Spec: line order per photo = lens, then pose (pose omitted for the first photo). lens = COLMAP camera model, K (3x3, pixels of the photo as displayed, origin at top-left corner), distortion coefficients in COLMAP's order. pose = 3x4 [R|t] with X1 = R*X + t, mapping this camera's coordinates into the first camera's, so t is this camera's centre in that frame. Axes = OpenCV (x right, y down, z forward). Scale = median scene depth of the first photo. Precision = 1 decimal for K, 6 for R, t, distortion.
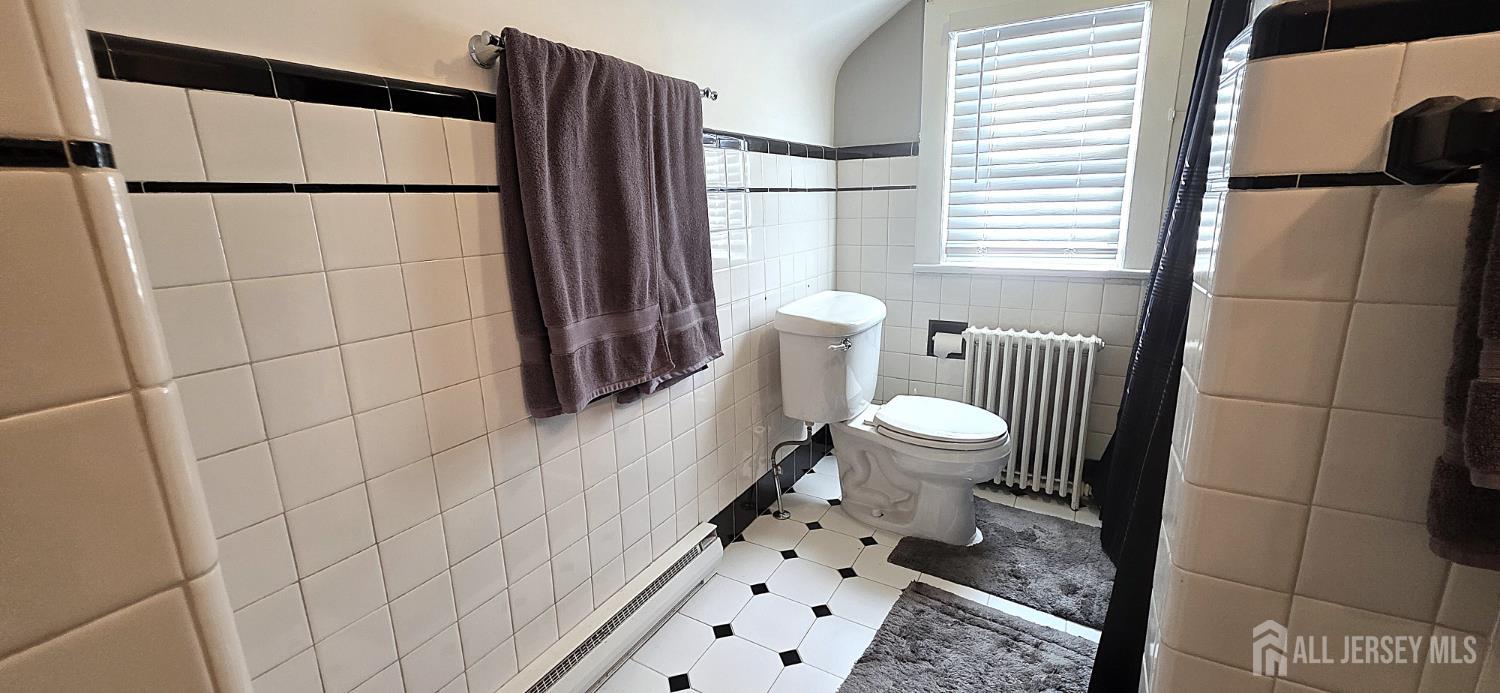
lens RADIAL K [[588.2, 0, 750.0], [0, 588.2, 346.5], [0, 0, 1]] dist [0.002388, 0.000018]
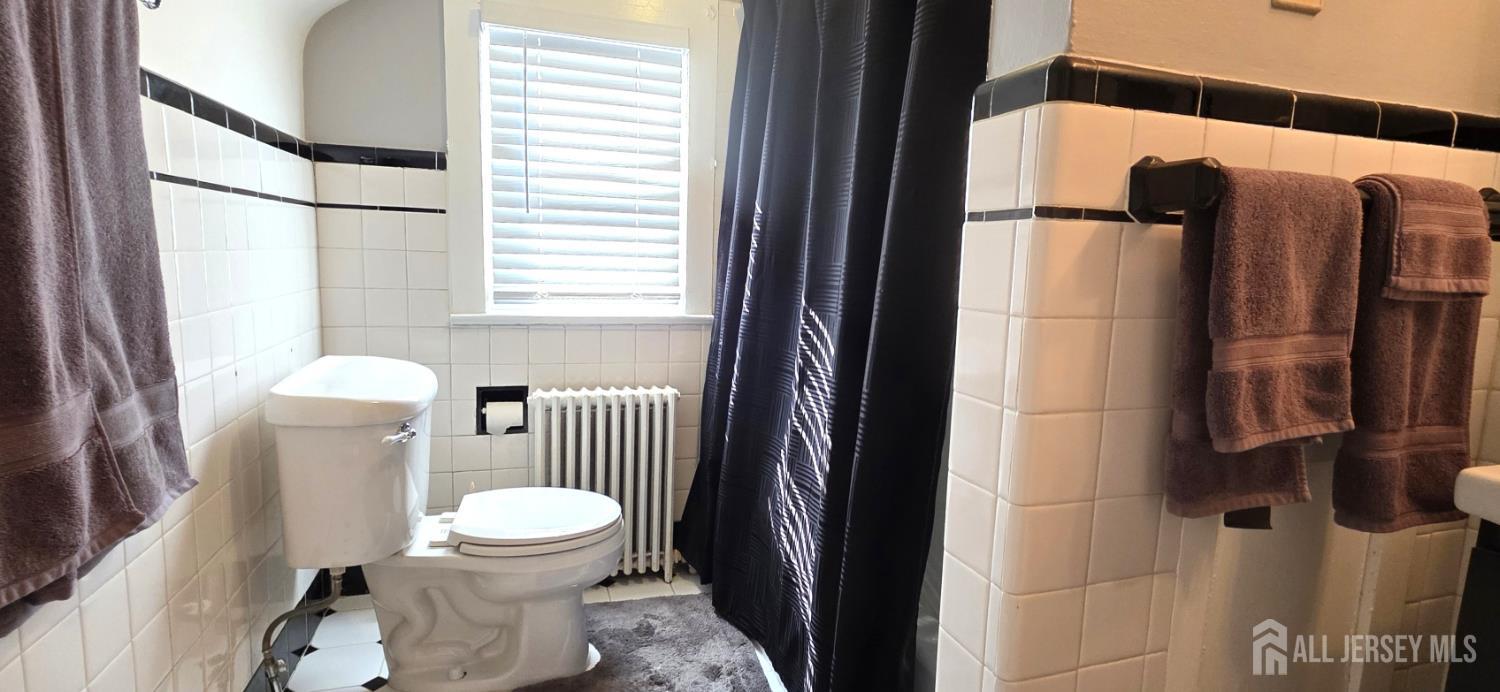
lens RADIAL K [[695.9, 0, 750.0], [0, 695.9, 346.0], [0, 0, 1]] dist [0.000468, -0.000034]
pose [[0.669667, -0.048470, 0.741078, -0.142216], [0.125323, 0.990933, -0.048435, -0.012502], [-0.732011, 0.125310, 0.669670, 0.171402]]
